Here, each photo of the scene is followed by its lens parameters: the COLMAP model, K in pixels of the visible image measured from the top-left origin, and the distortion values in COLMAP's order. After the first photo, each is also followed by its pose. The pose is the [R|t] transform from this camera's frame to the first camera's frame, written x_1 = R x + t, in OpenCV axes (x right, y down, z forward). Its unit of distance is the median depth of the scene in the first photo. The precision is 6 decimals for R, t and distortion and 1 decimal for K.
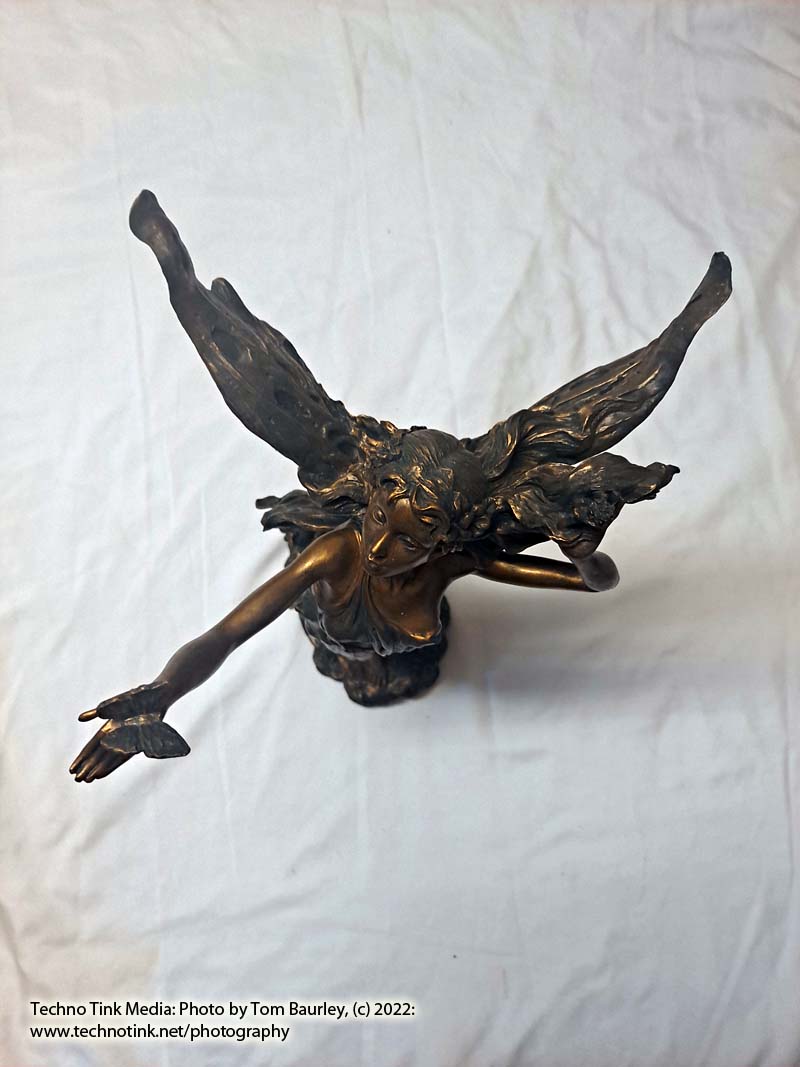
lens RADIAL K [[772.1, 0, 405.4], [0, 772.1, 525.5], [0, 0, 1]] dist [0.001716, -0.015900]
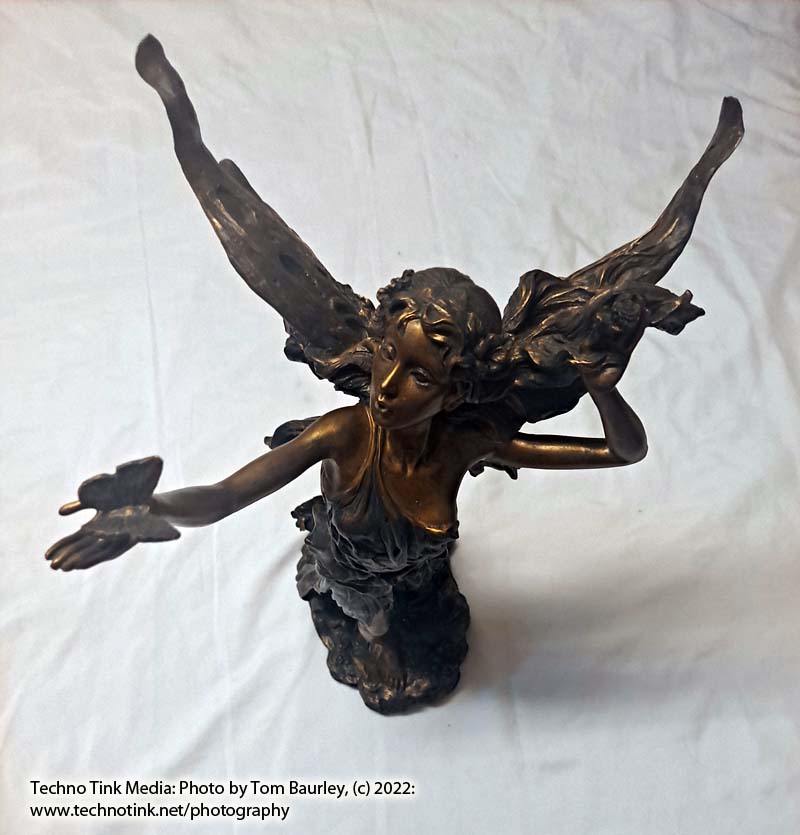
lens RADIAL K [[765.4, 0, 405.6], [0, 765.4, 536.0], [0, 0, 1]] dist [0.010646, -0.019355]
pose [[0.999521, -0.022654, -0.021090, 0.000401], [0.019401, 0.989479, -0.143366, 0.154644], [0.024116, 0.142889, 0.989445, 0.046604]]
